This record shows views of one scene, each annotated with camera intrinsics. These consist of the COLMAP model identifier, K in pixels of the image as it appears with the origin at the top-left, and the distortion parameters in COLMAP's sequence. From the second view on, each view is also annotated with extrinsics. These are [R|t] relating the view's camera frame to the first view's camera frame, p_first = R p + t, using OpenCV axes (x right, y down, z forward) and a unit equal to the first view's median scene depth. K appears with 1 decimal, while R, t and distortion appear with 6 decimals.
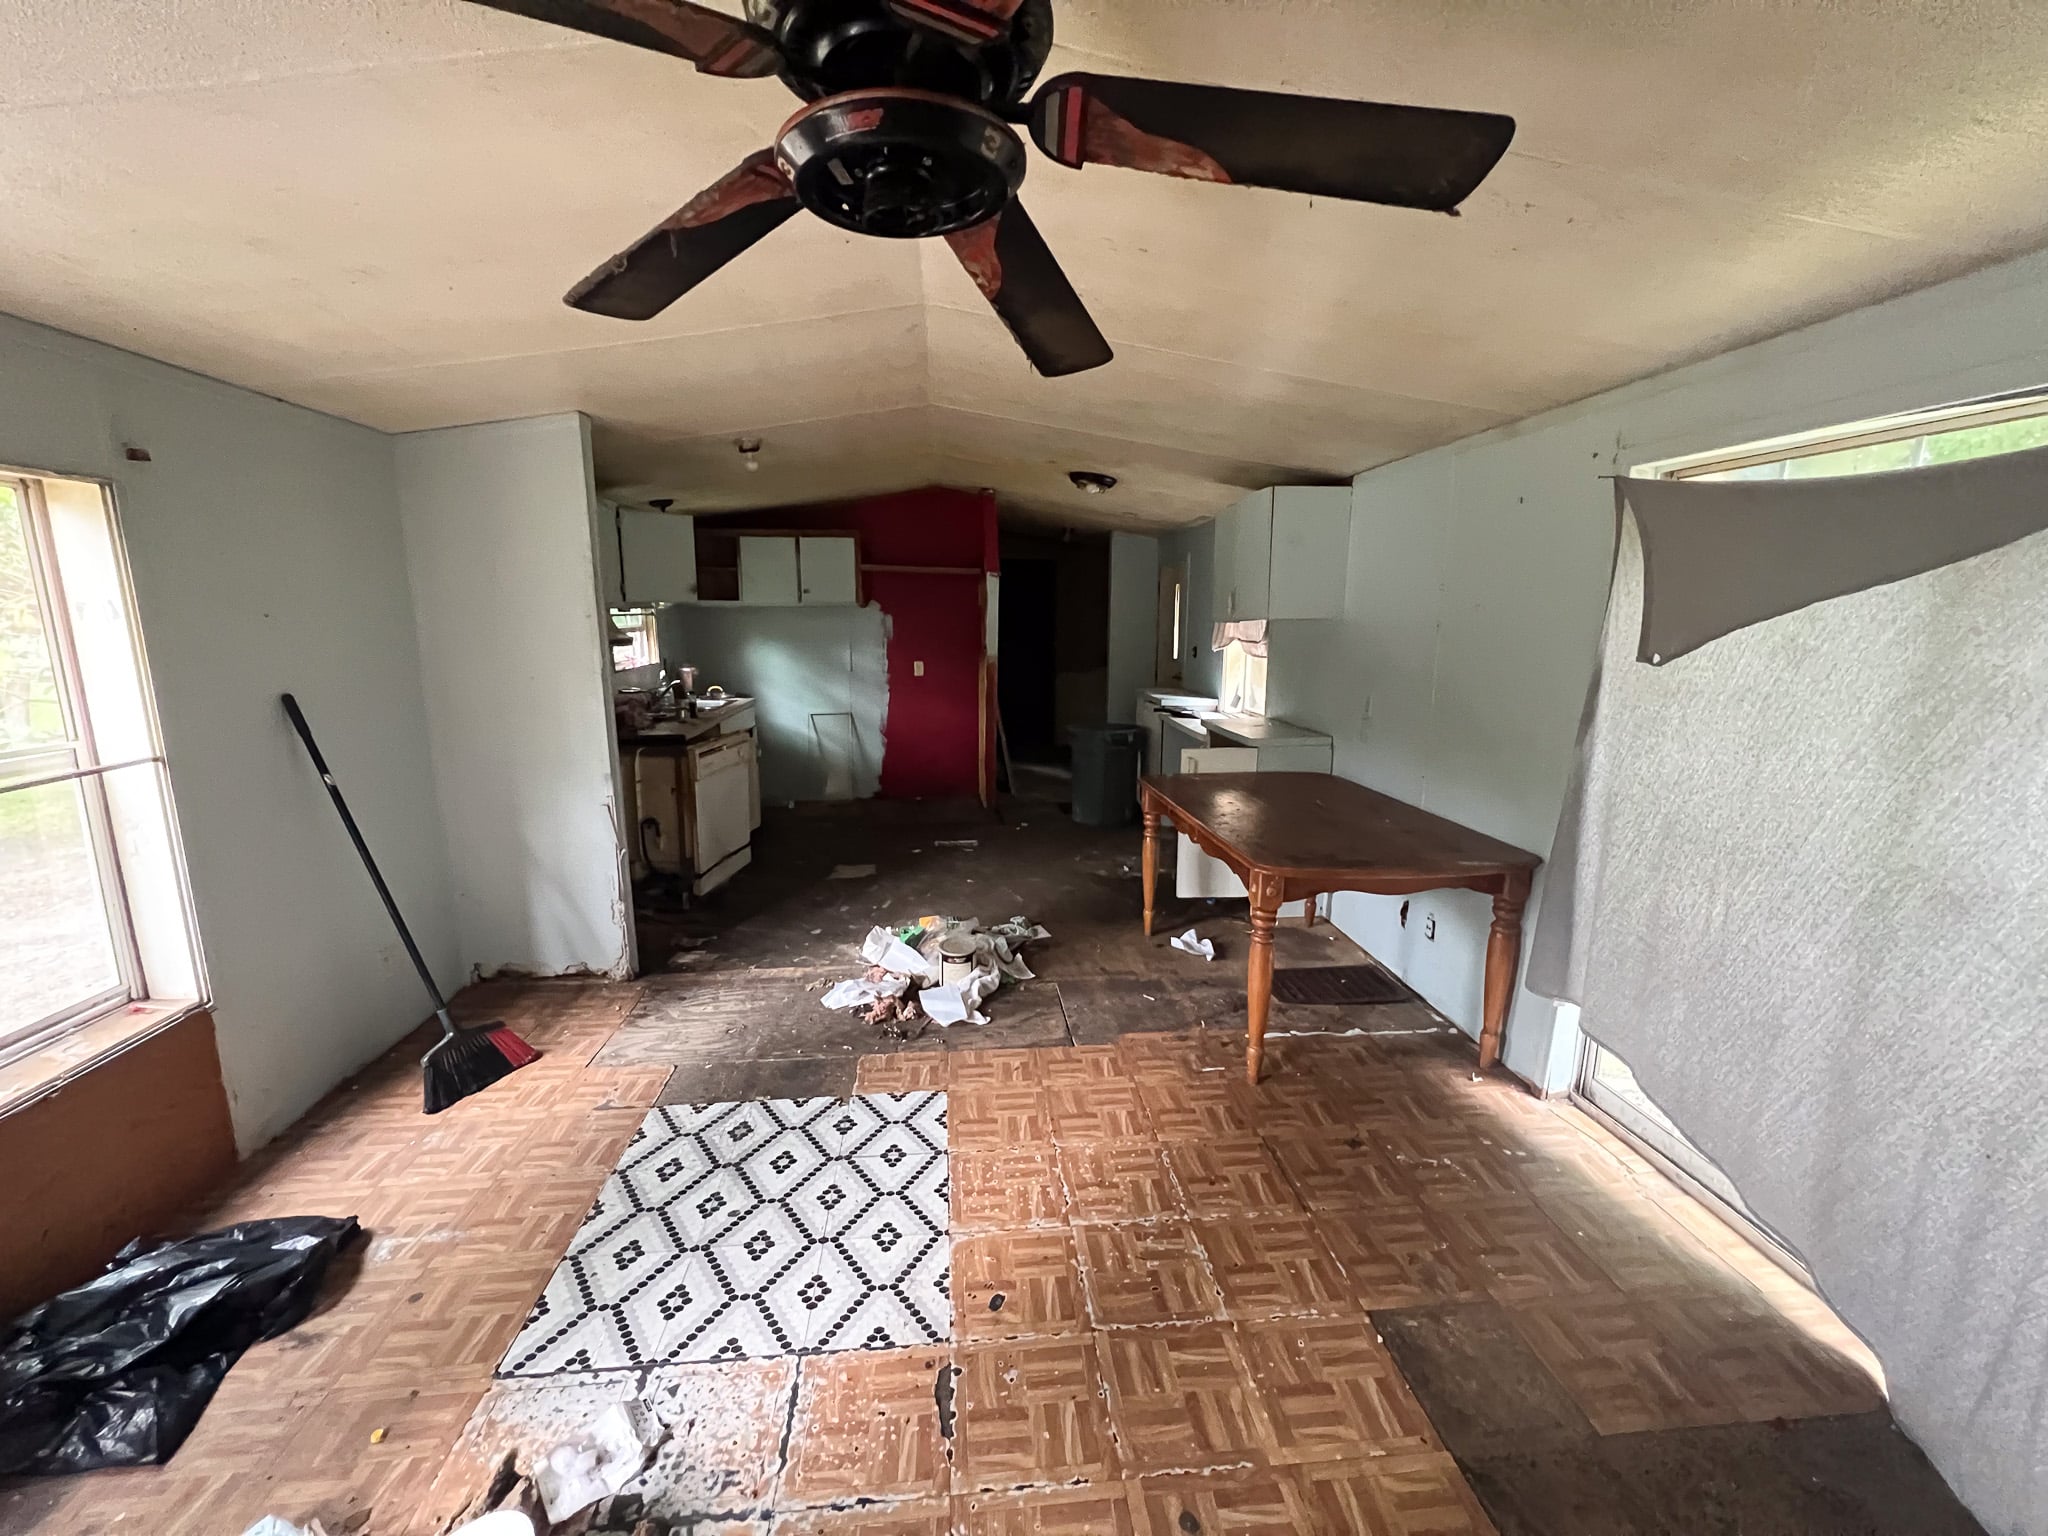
lens RADIAL K [[825.0, 0, 1024.0], [0, 825.0, 768.0], [0, 0, 1]] dist [-0.001037, -0.000065]
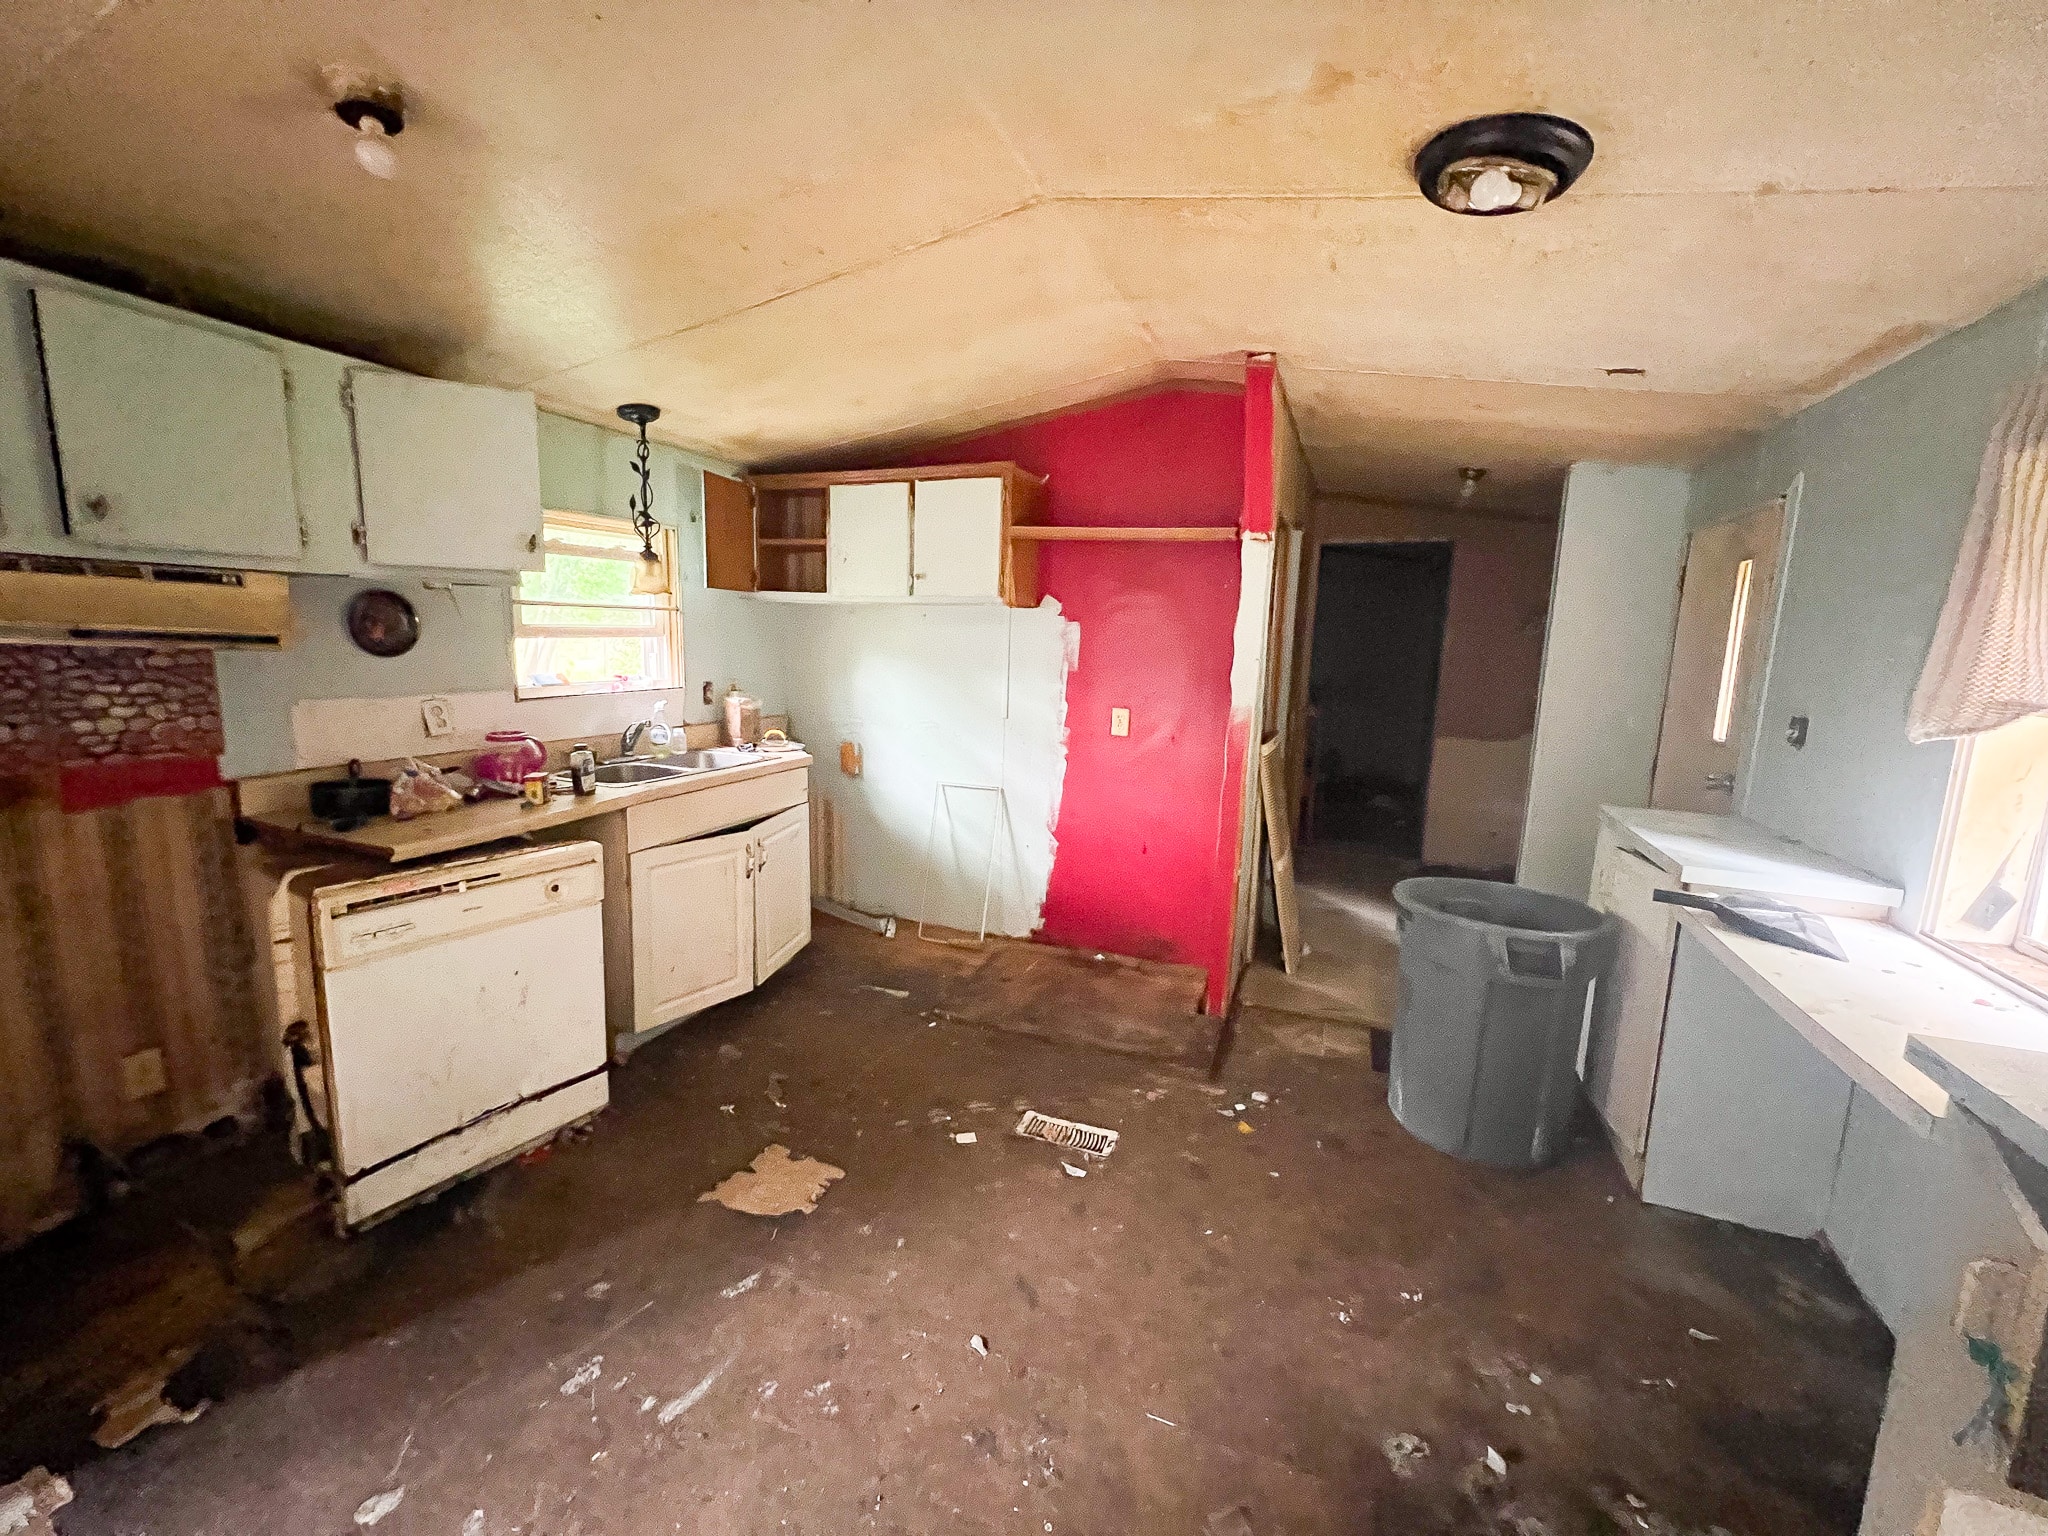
lens RADIAL K [[825.0, 0, 1024.0], [0, 825.0, 768.0], [0, 0, 1]] dist [-0.001037, -0.000065]
pose [[0.887090, 0.094873, -0.451741, 0.068677], [-0.111803, 0.993671, -0.010864, -0.083531], [0.447852, 0.060143, 0.892083, 0.528610]]
